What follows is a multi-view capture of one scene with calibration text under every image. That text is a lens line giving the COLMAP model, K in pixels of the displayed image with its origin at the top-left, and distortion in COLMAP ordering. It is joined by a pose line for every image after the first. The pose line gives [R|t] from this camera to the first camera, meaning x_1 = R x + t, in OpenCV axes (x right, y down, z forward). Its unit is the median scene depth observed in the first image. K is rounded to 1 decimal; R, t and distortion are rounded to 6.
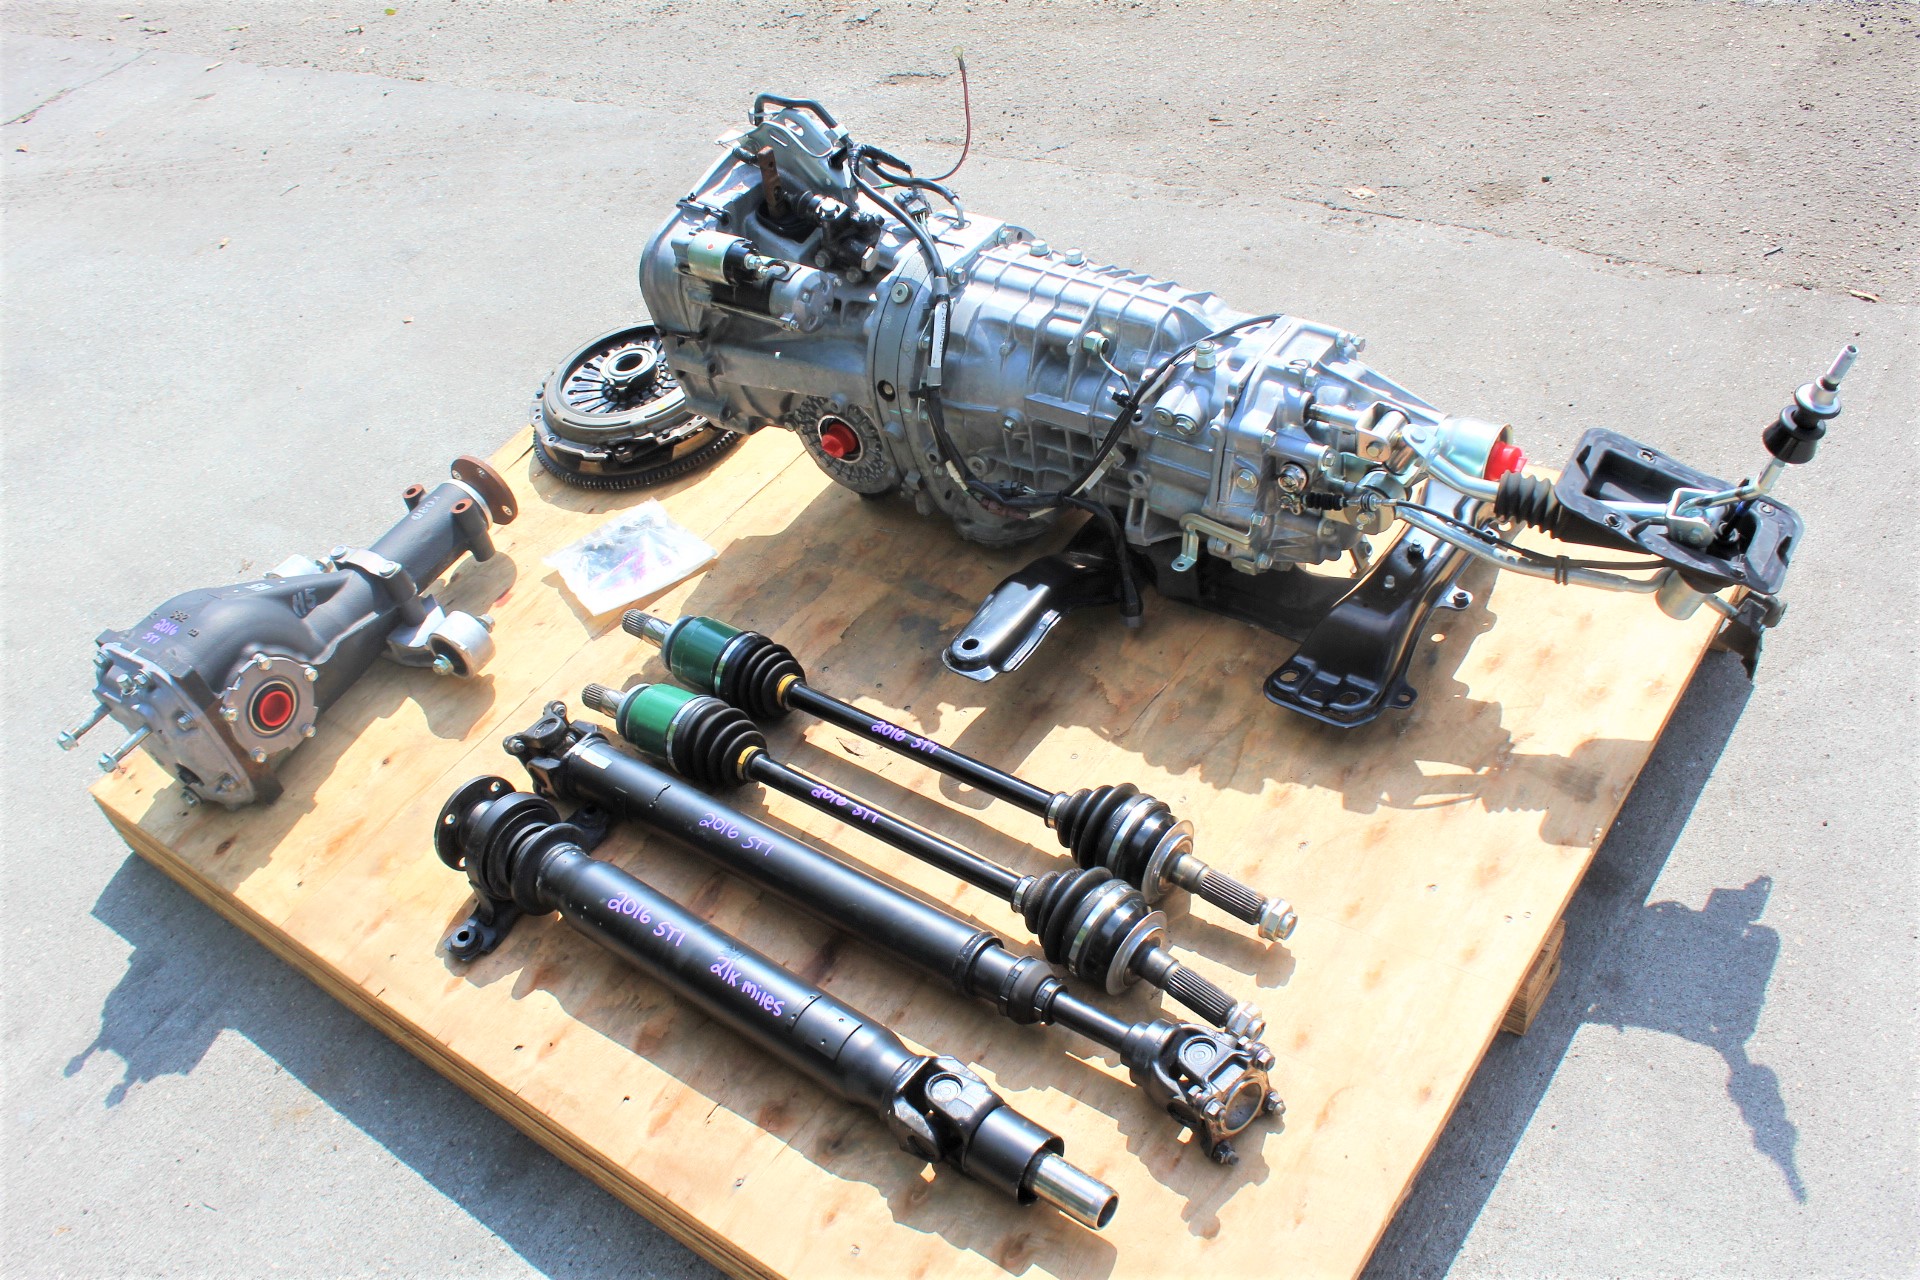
lens RADIAL K [[1688.6, 0, 961.3], [0, 1688.6, 601.0], [0, 0, 1]] dist [-0.080846, -0.004649]
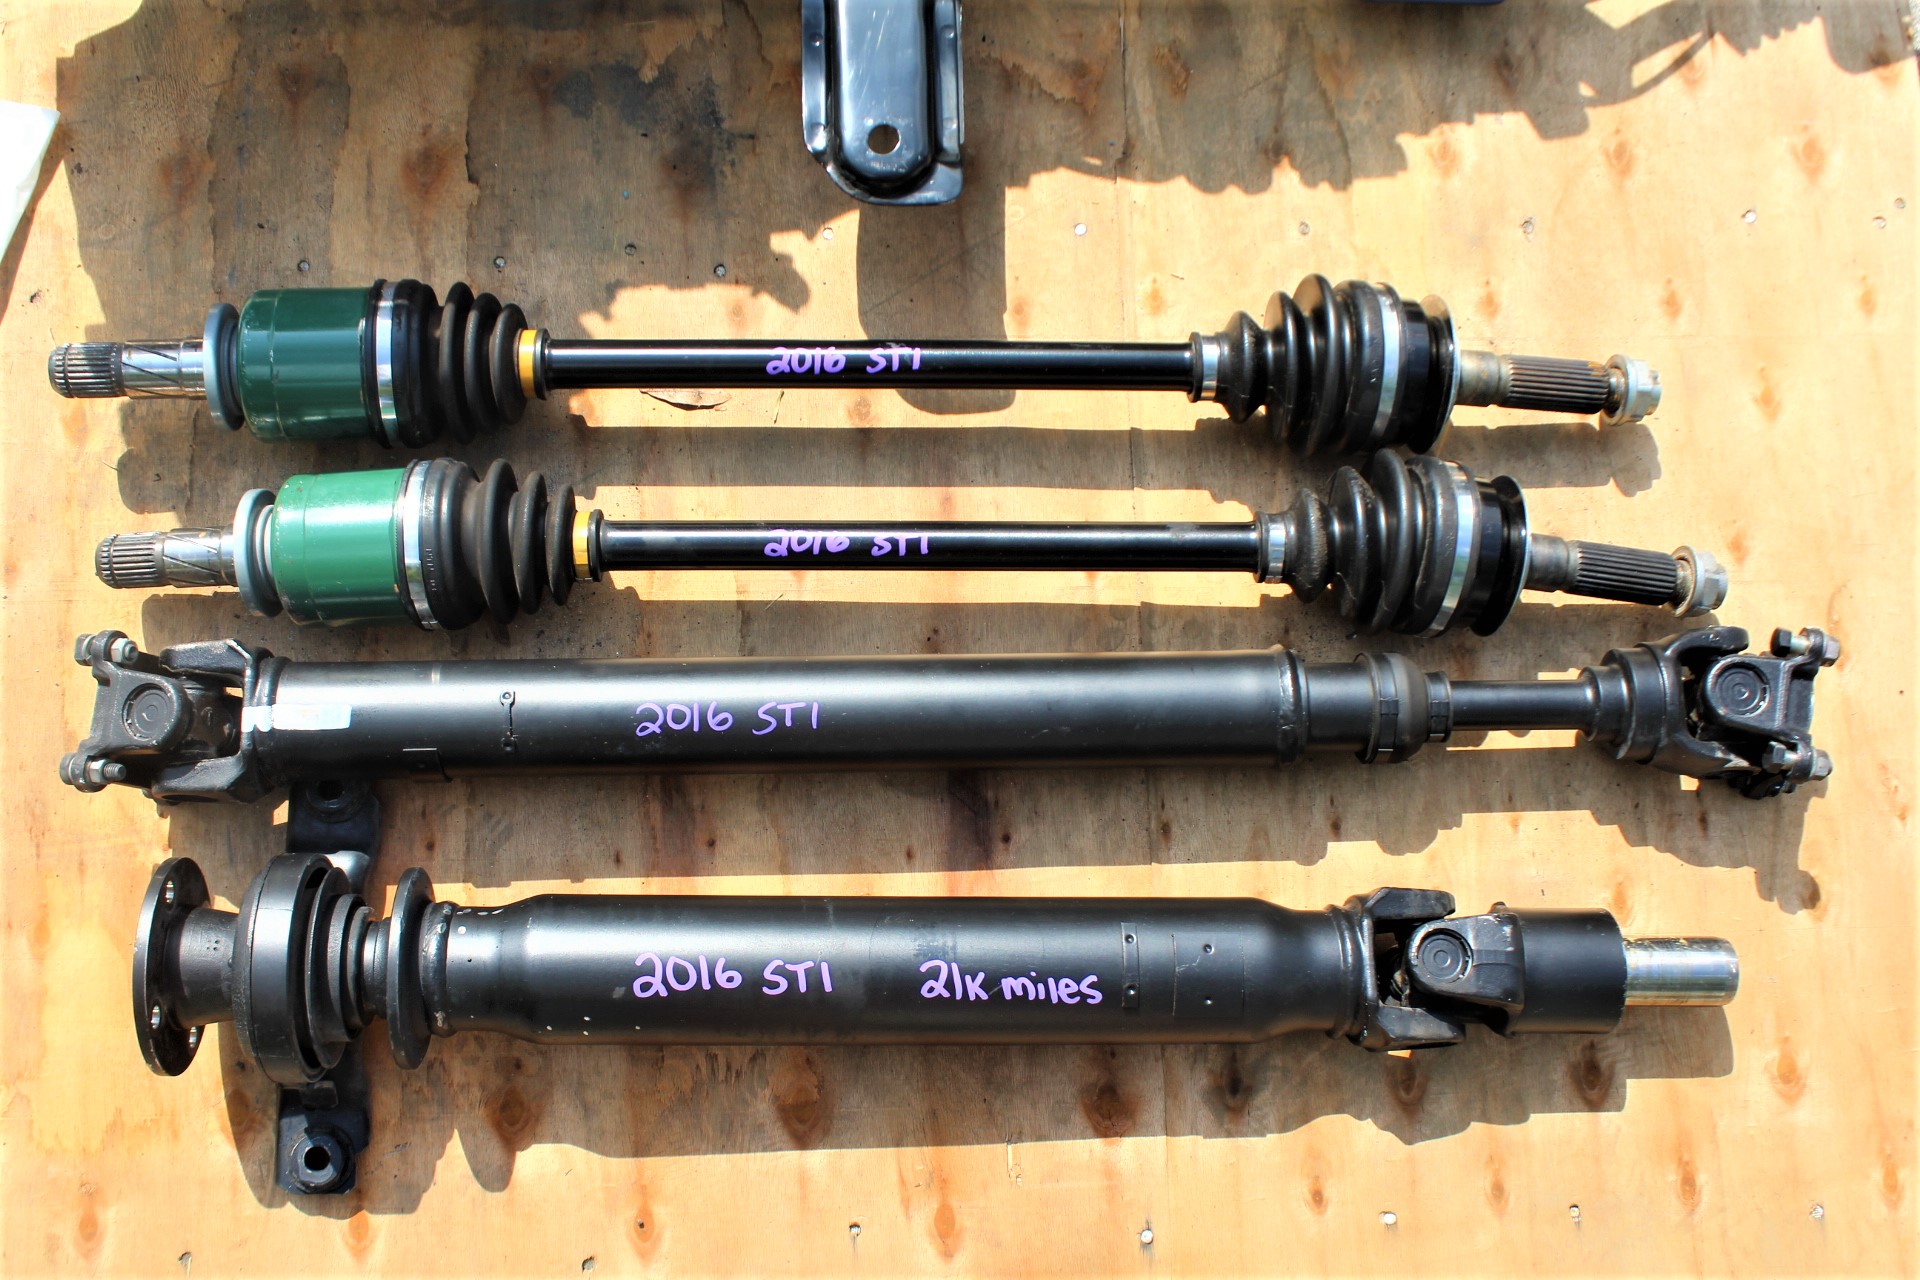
lens RADIAL K [[1978.8, 0, 960.0], [0, 1978.8, 640.0], [0, 0, 1]] dist [-0.073639, 0.007008]
pose [[0.773357, -0.540964, 0.330571, -0.264605], [0.270166, 0.752929, 0.600090, -0.219360], [-0.573524, -0.374775, 0.728433, 0.536332]]
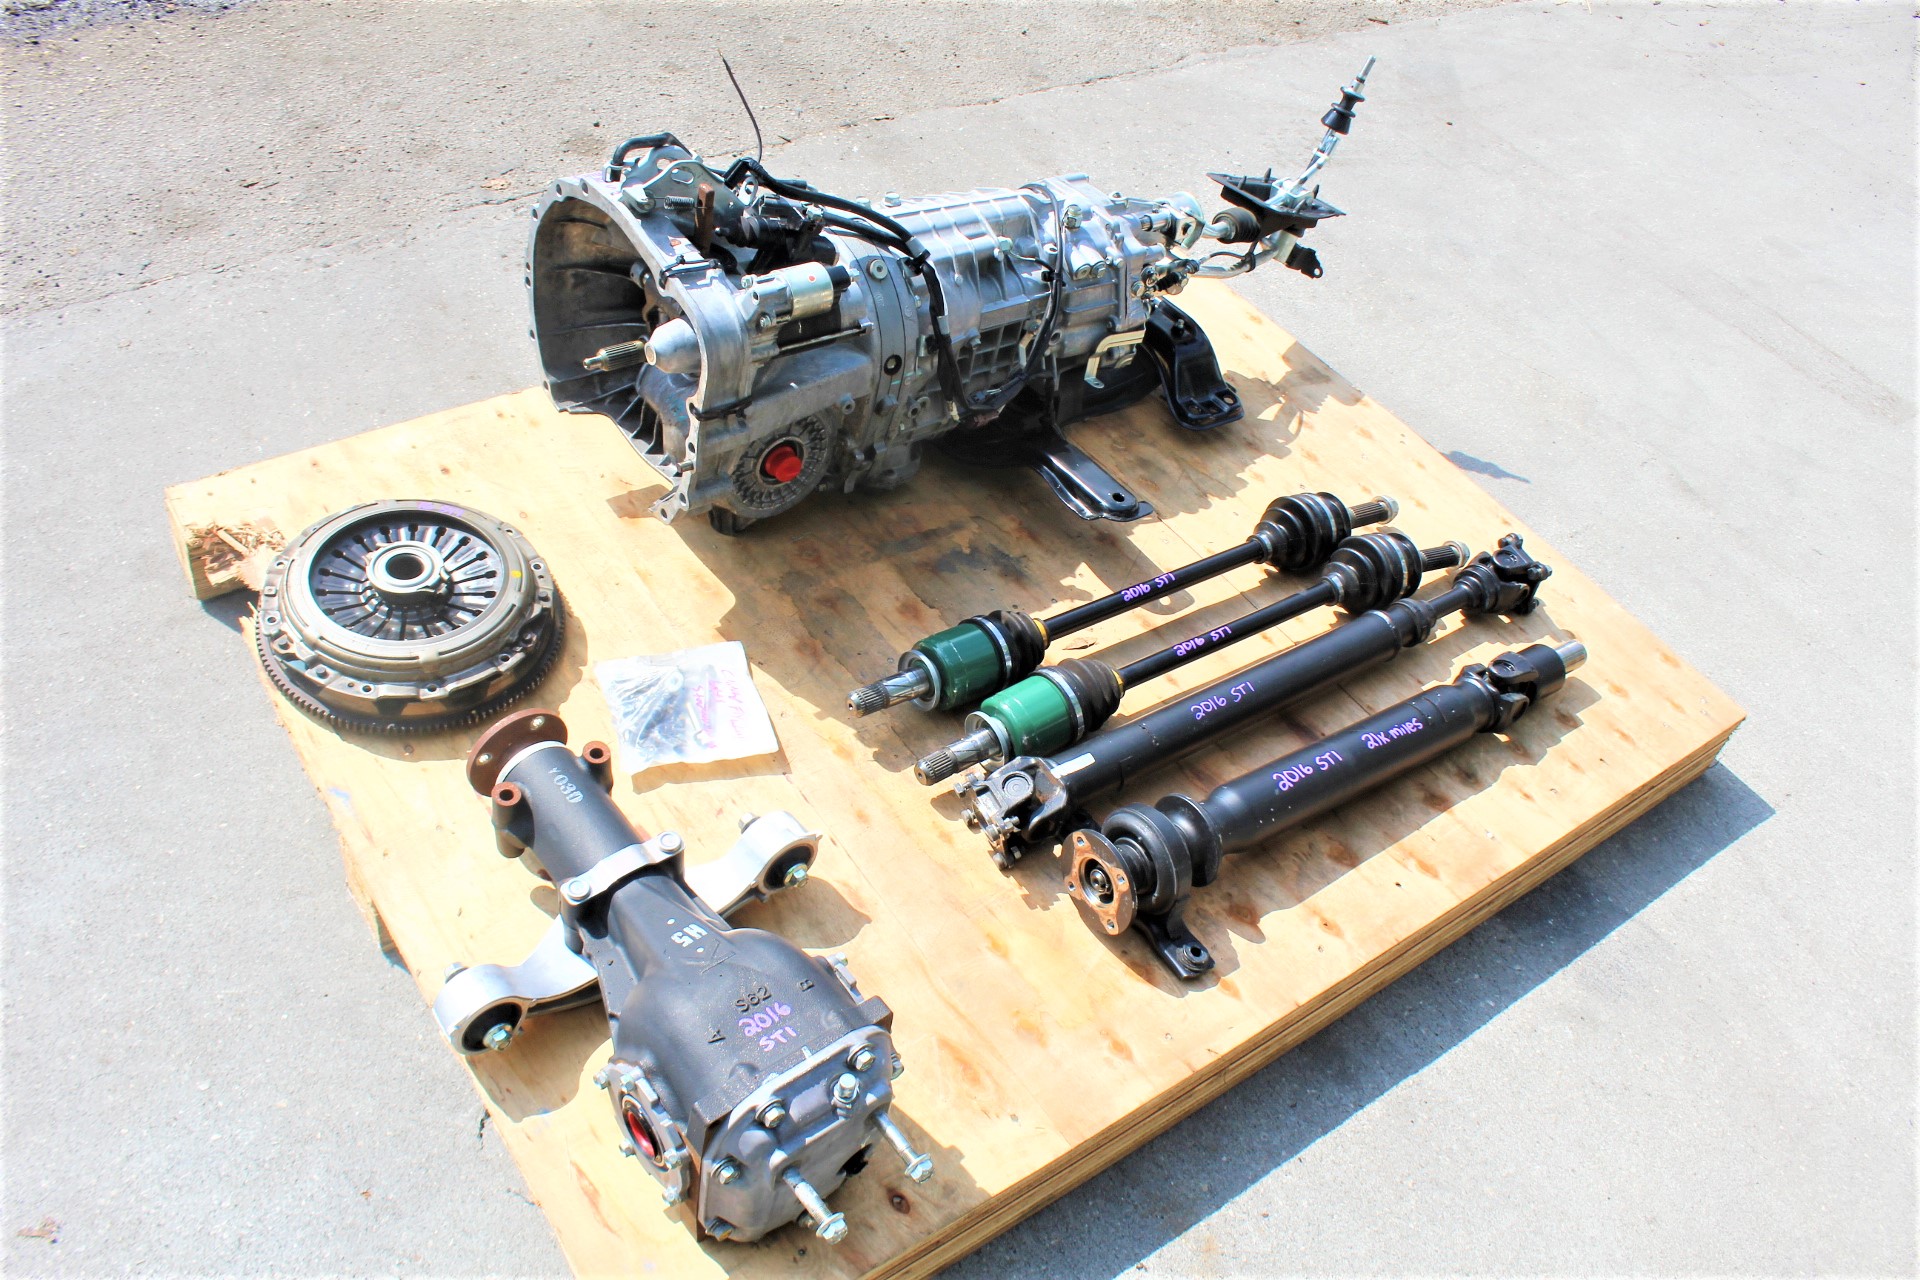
lens RADIAL K [[1552.9, 0, 956.4], [0, 1552.9, 565.8], [0, 0, 1]] dist [-0.086024, -0.001159]
pose [[0.283105, -0.462322, 0.840304, -1.015061], [0.468725, 0.831082, 0.299331, -0.330342], [-0.836749, 0.309129, 0.451985, 0.655687]]
